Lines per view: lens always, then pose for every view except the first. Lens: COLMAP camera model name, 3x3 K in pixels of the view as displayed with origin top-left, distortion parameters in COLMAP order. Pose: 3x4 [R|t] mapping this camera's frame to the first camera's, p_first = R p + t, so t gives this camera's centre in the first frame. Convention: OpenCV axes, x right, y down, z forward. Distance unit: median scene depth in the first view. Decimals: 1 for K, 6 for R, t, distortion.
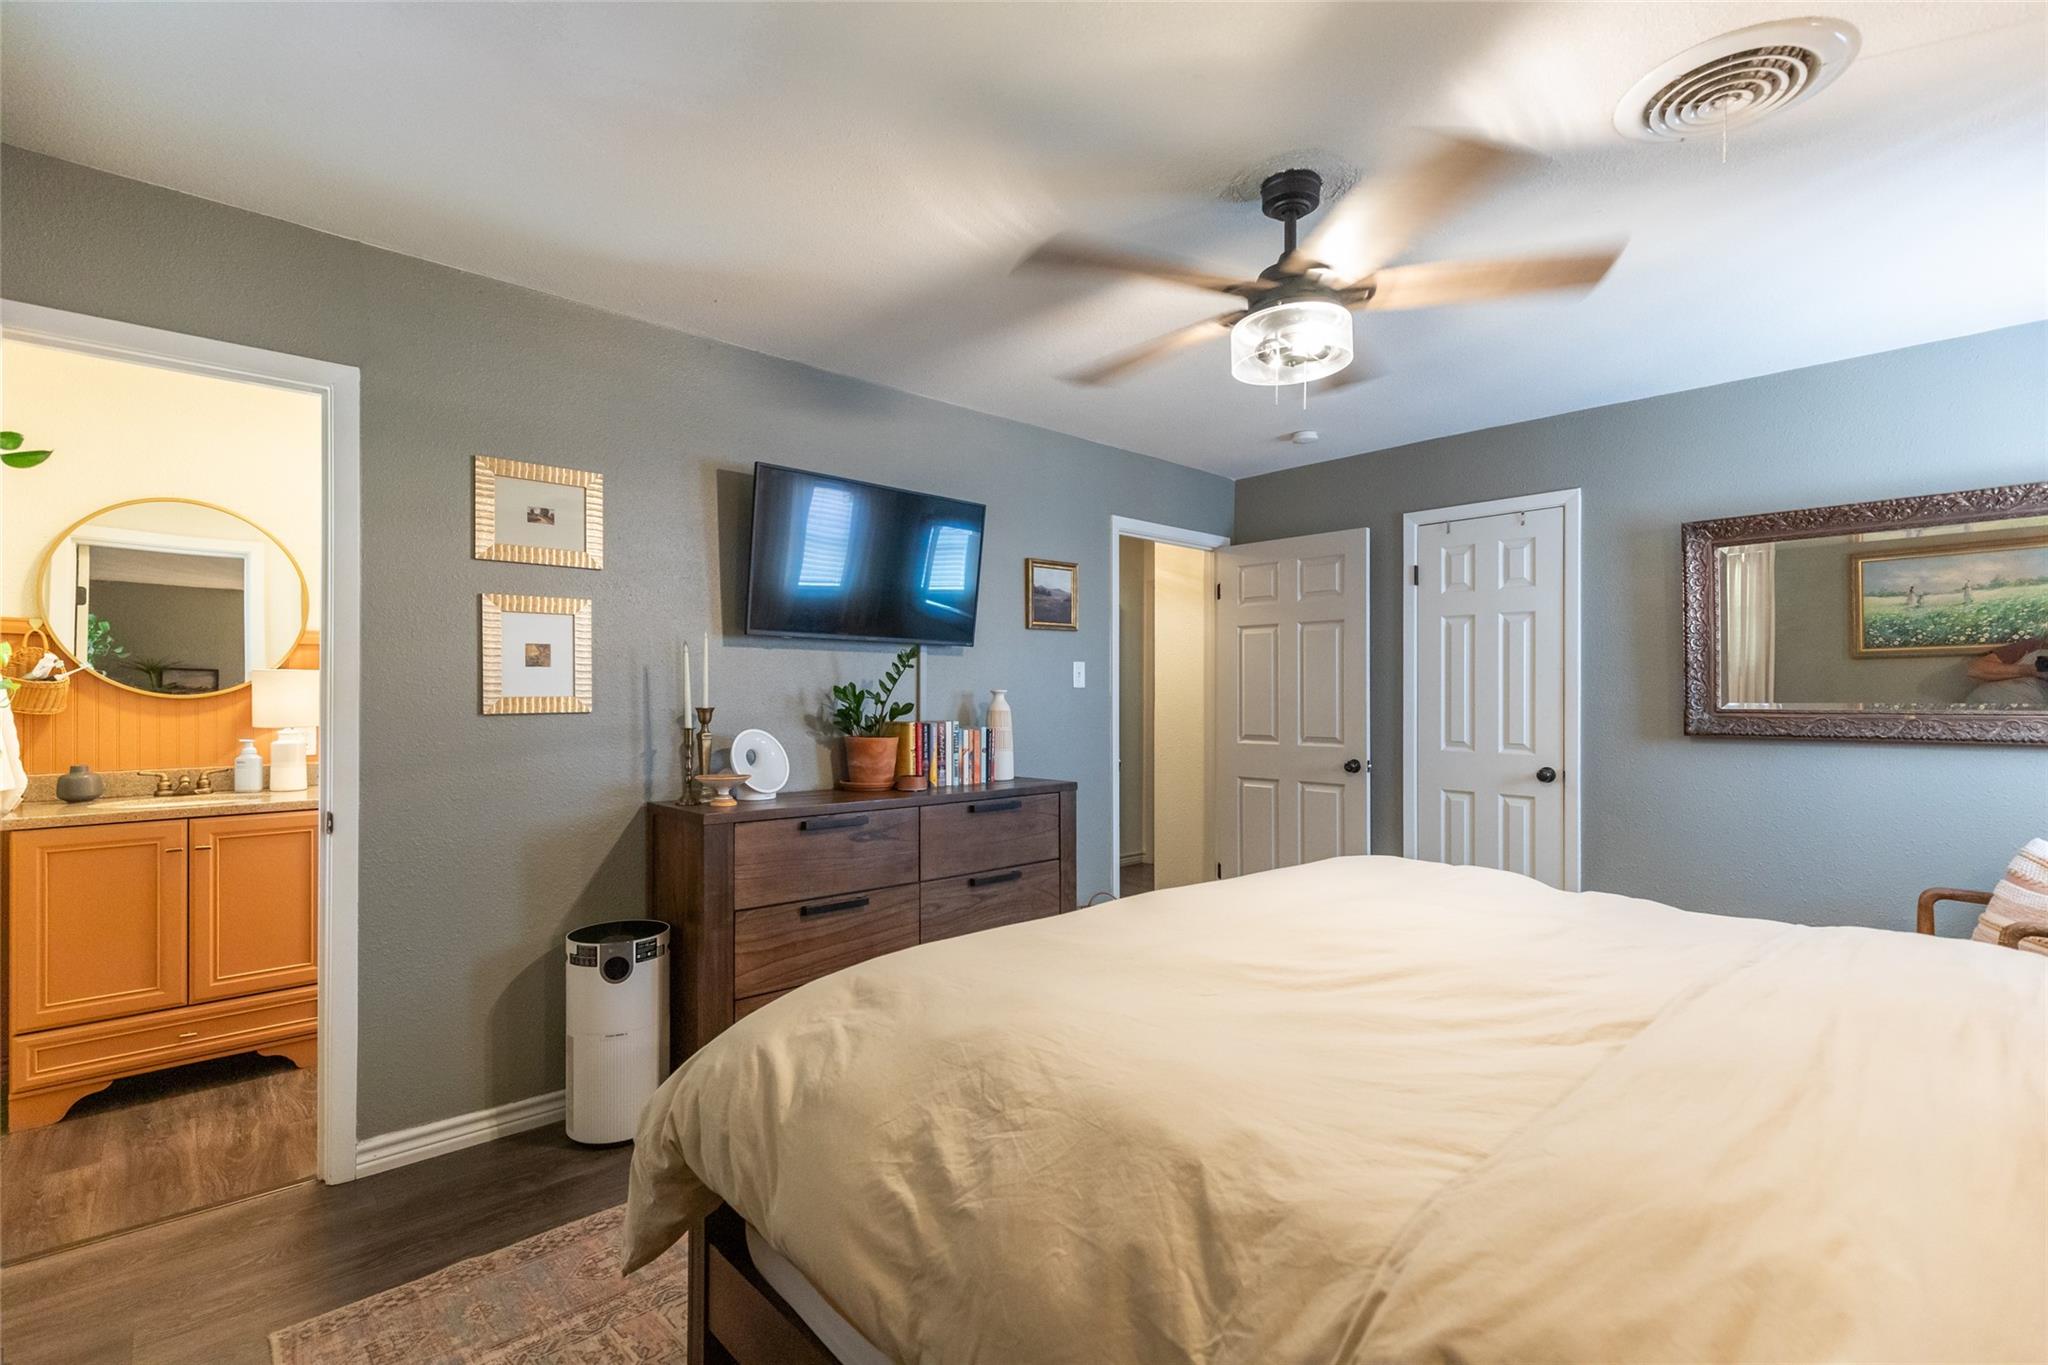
lens RADIAL K [[922.6, 0, 1026.6], [0, 922.6, 683.4], [0, 0, 1]] dist [0.001234, -0.000415]
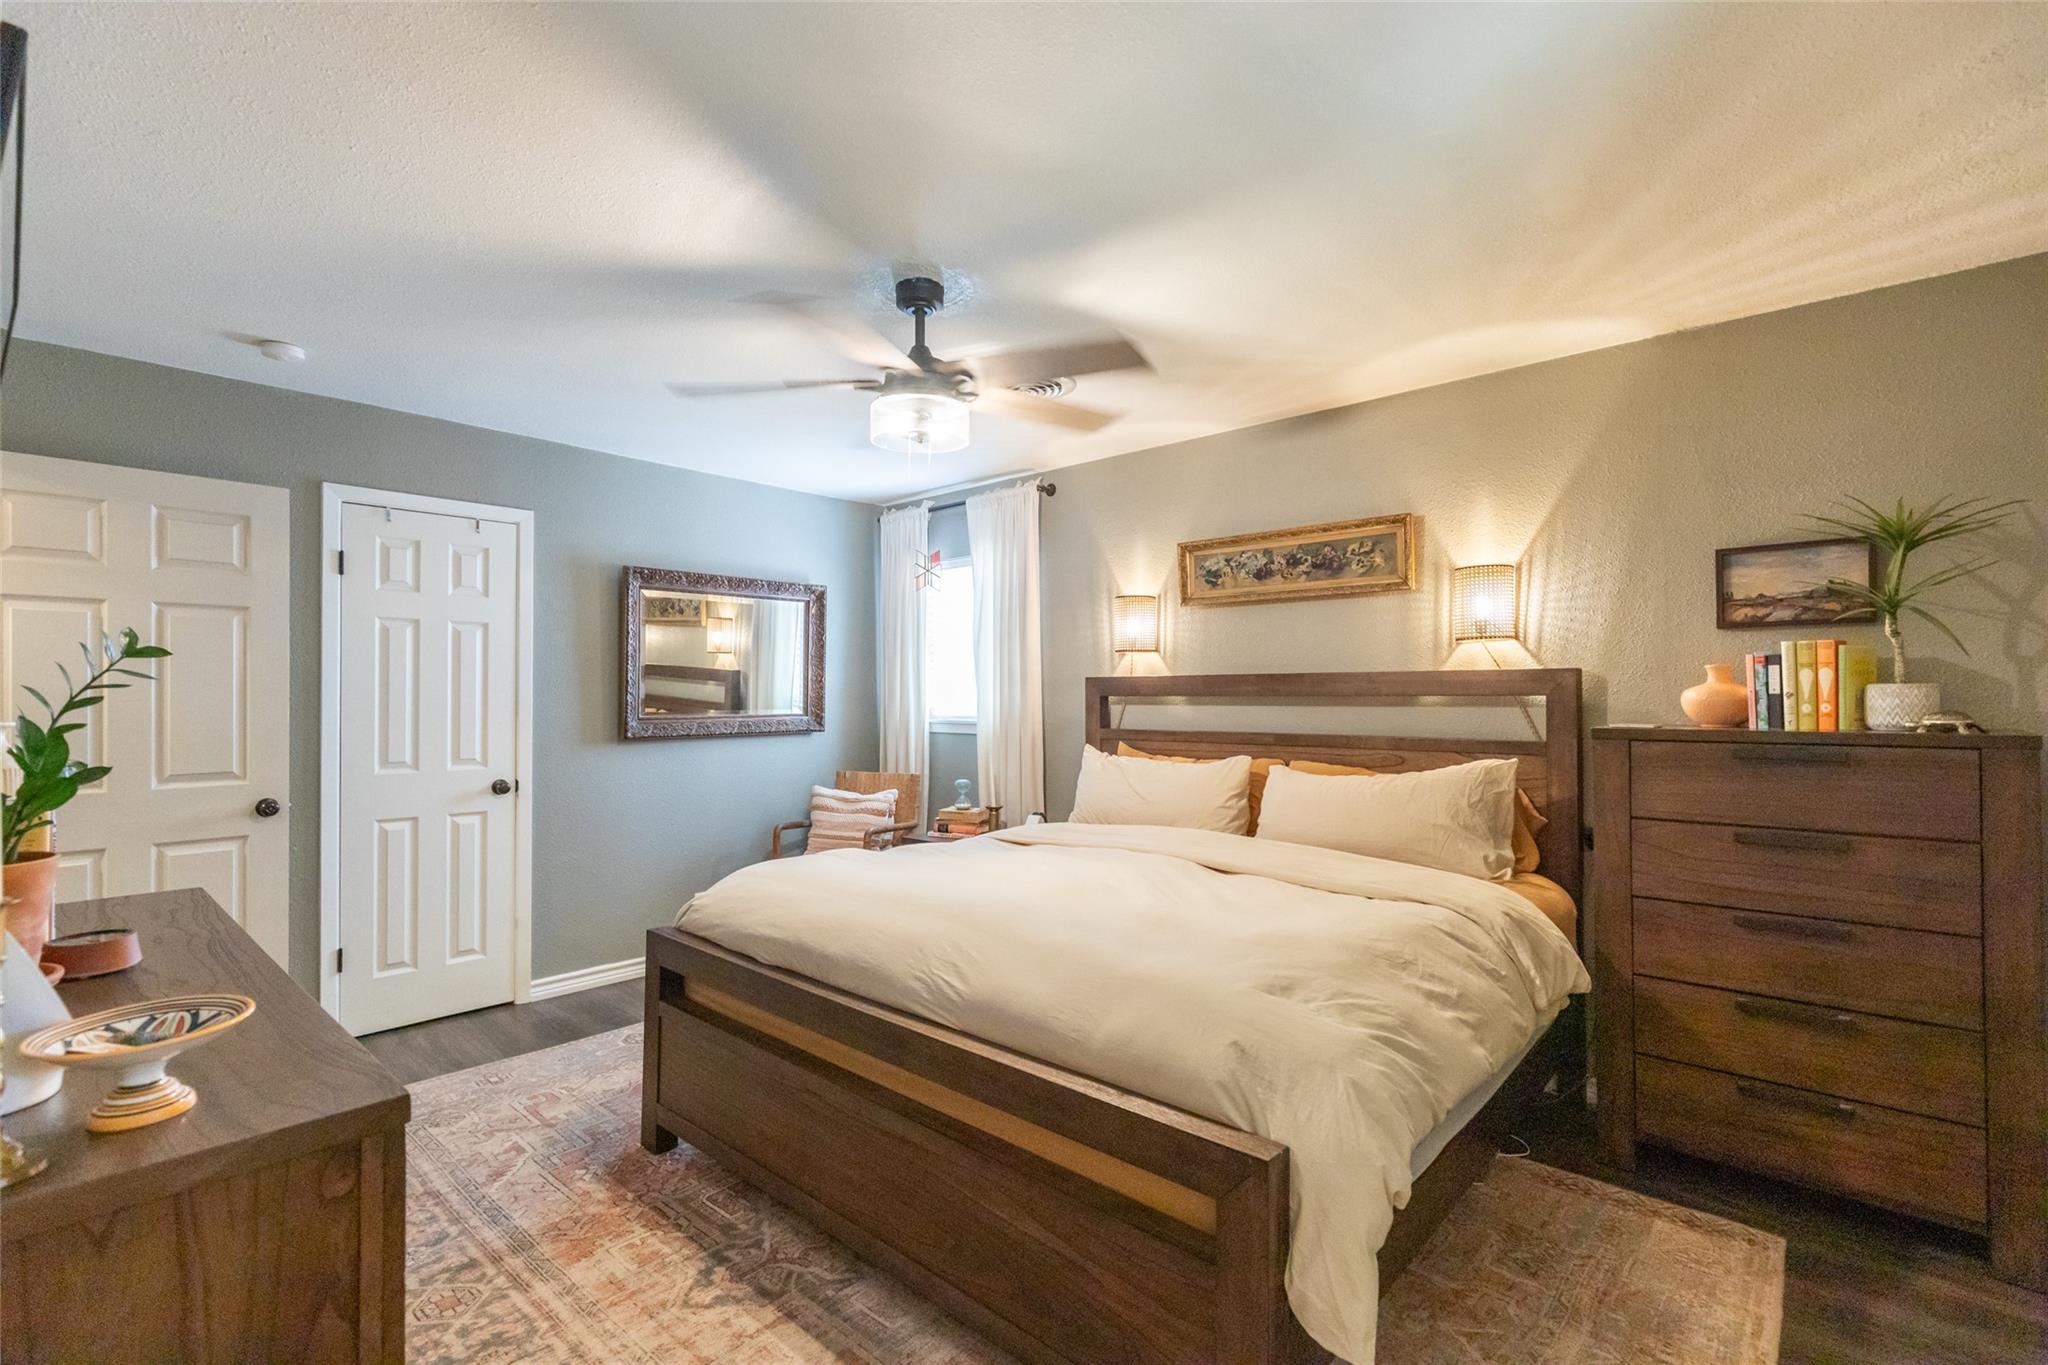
lens RADIAL K [[922.6, 0, 1026.7], [0, 922.6, 691.3], [0, 0, 1]] dist [0.001234, -0.000415]
pose [[-0.094725, 0.003779, 0.995496, -0.462645], [-0.007541, 0.999961, -0.004514, -0.004909], [-0.995475, -0.007934, -0.094693, 0.492834]]
